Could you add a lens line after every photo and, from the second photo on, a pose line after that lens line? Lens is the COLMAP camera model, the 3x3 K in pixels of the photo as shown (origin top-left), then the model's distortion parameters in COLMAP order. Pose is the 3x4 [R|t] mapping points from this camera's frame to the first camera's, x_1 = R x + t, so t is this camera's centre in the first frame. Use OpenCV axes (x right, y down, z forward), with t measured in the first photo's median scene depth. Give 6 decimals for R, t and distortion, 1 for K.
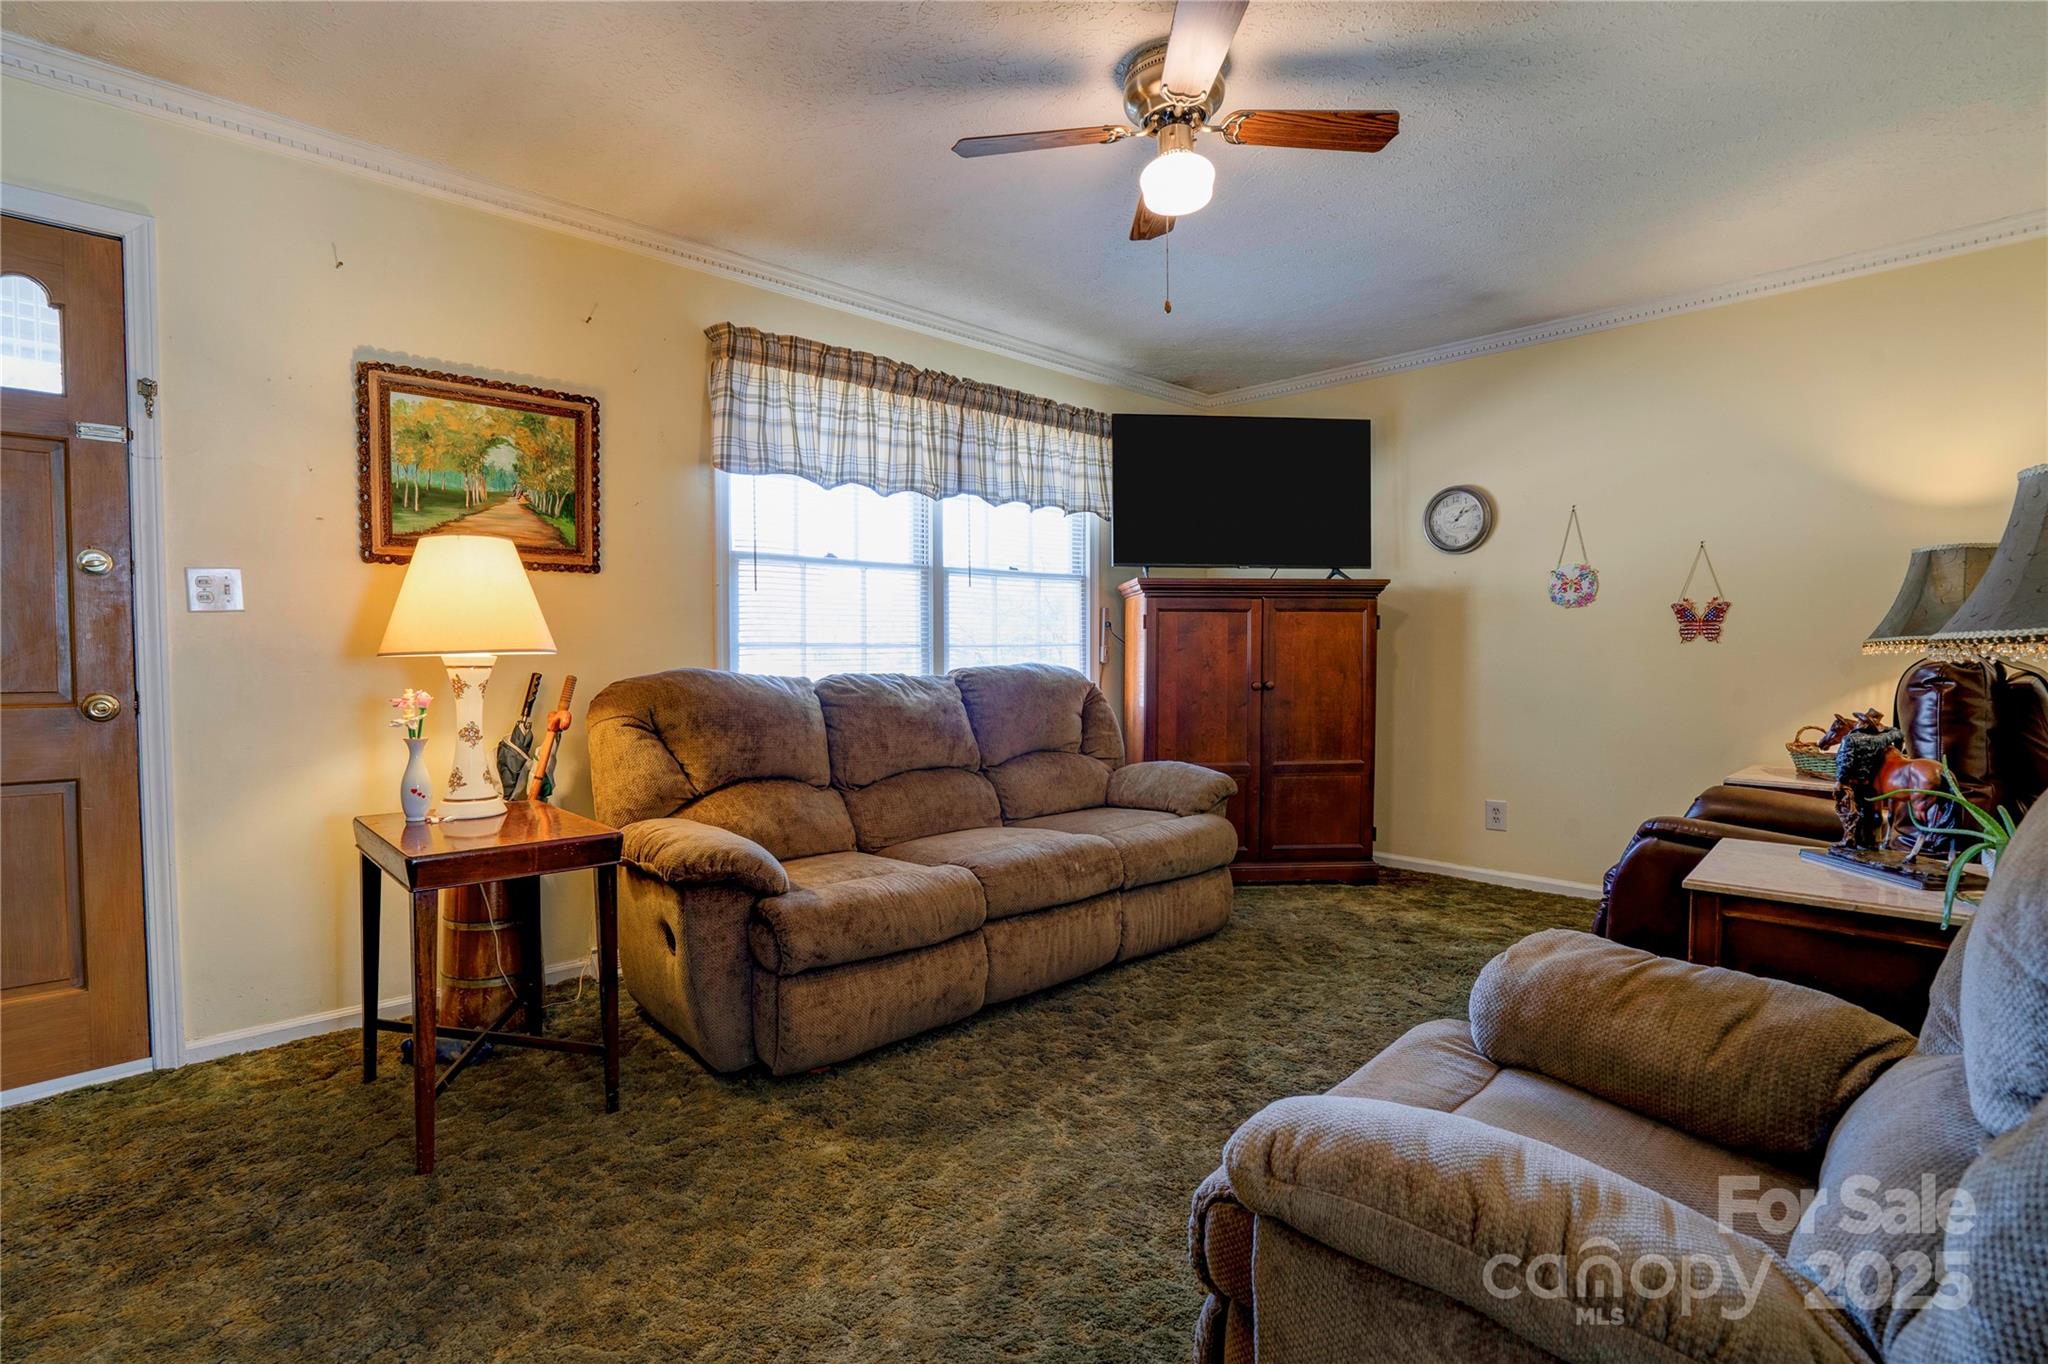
lens RADIAL K [[972.4, 0, 1024.0], [0, 972.4, 682.0], [0, 0, 1]] dist [-0.067845, 0.032280]
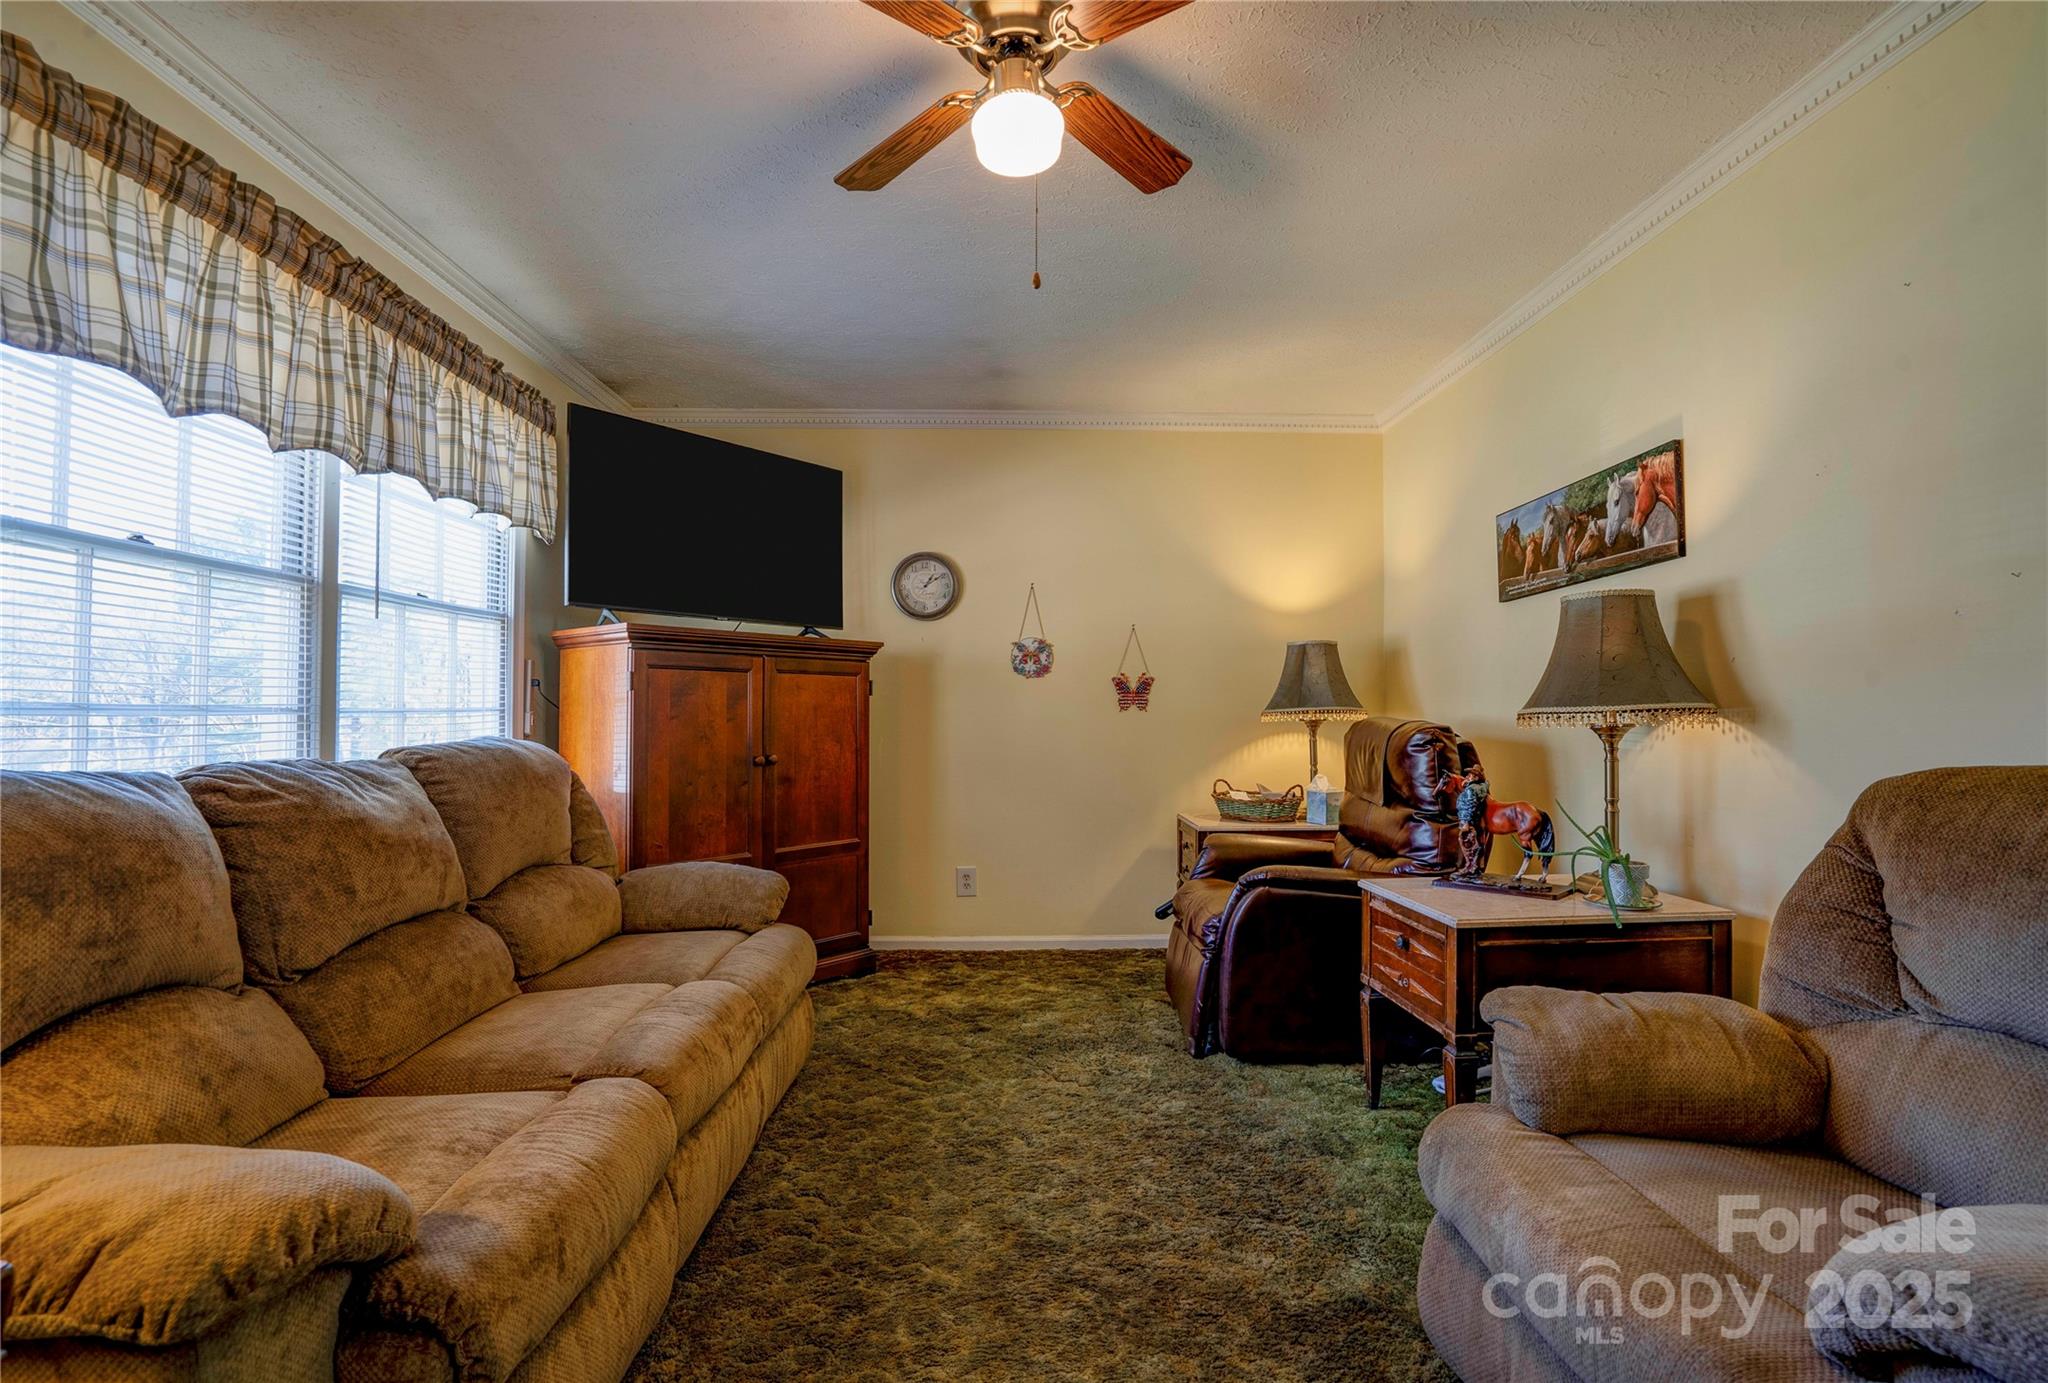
lens RADIAL K [[966.8, 0, 1024.0], [0, 966.8, 691.5], [0, 0, 1]] dist [-0.060873, 0.025900]
pose [[0.668429, 0.020044, 0.743506, -0.255490], [0.022725, 0.998620, -0.047352, -0.012448], [-0.743429, 0.048548, 0.667050, 0.302539]]
